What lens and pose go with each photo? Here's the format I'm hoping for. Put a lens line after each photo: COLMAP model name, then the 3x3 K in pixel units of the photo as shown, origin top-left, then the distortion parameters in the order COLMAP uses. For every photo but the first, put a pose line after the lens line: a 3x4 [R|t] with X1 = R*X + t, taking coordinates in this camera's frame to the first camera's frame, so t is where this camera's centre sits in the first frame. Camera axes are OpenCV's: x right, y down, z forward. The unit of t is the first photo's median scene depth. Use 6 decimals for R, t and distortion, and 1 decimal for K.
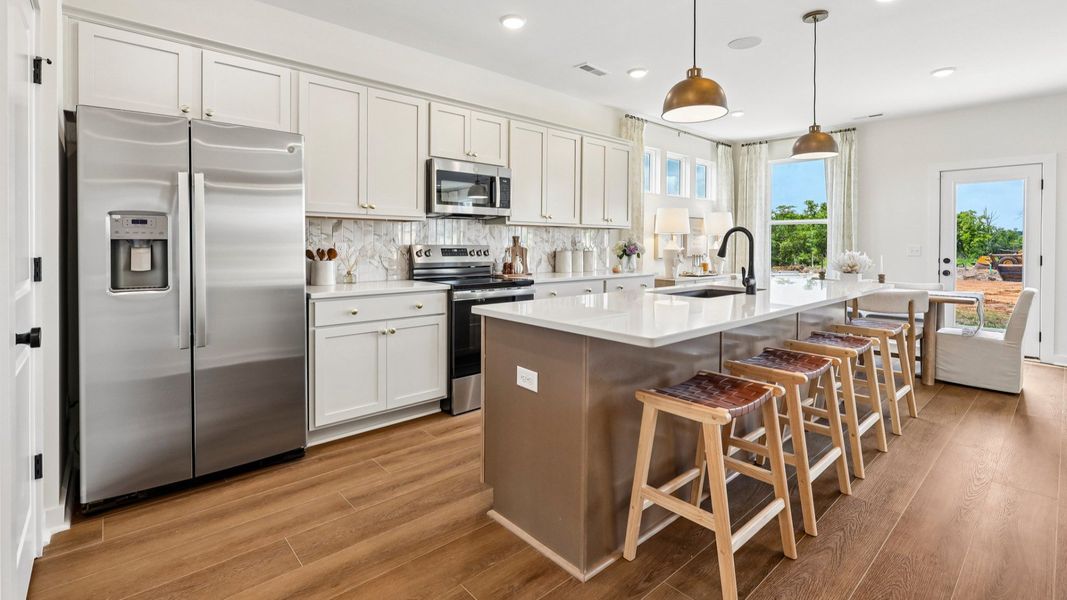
lens RADIAL K [[493.2, 0, 523.2], [0, 493.2, 247.5], [0, 0, 1]] dist [0.005559, -0.001825]
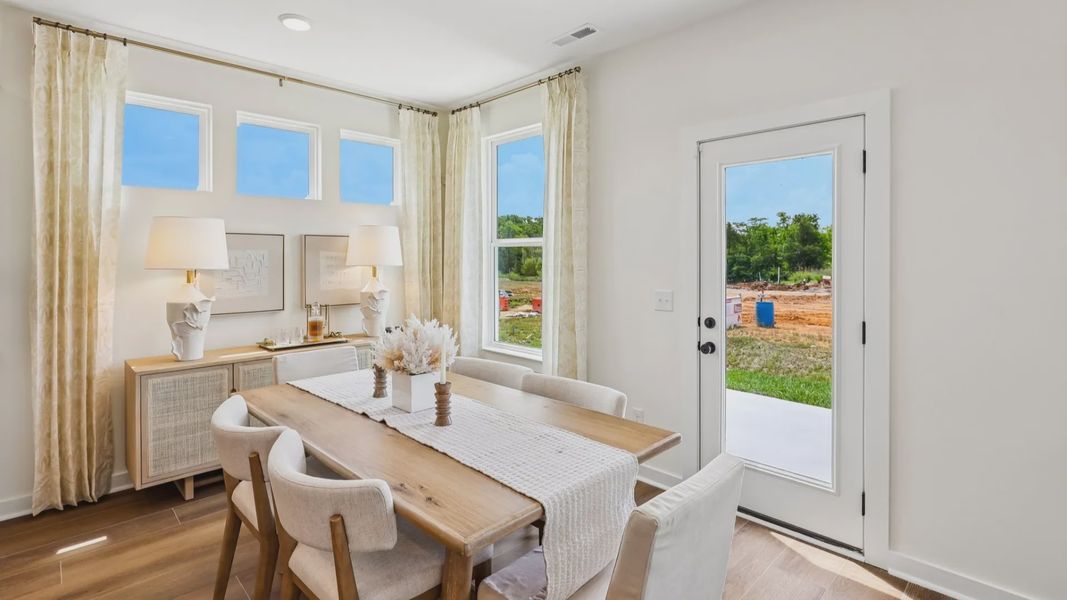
lens RADIAL K [[493.2, 0, 543.5], [0, 493.2, 260.5], [0, 0, 1]] dist [0.005559, -0.001825]
pose [[0.999232, -0.005206, 0.038836, 1.022929], [0.005204, 0.999986, 0.000143, -0.055803], [-0.038836, 0.000059, 0.999246, 0.782438]]
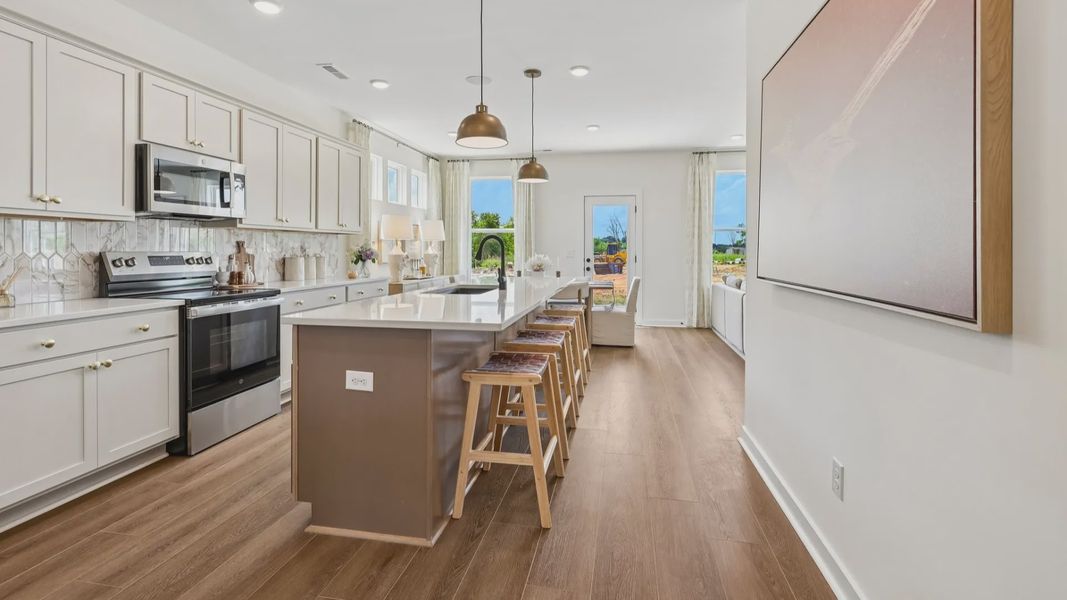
lens RADIAL K [[493.2, 0, 544.7], [0, 493.2, 248.6], [0, 0, 1]] dist [0.005559, -0.001825]
pose [[0.781226, -0.003706, 0.624238, -0.176441], [0.008535, 0.999952, -0.004744, -0.000928], [-0.624190, 0.009034, 0.781220, -0.026264]]
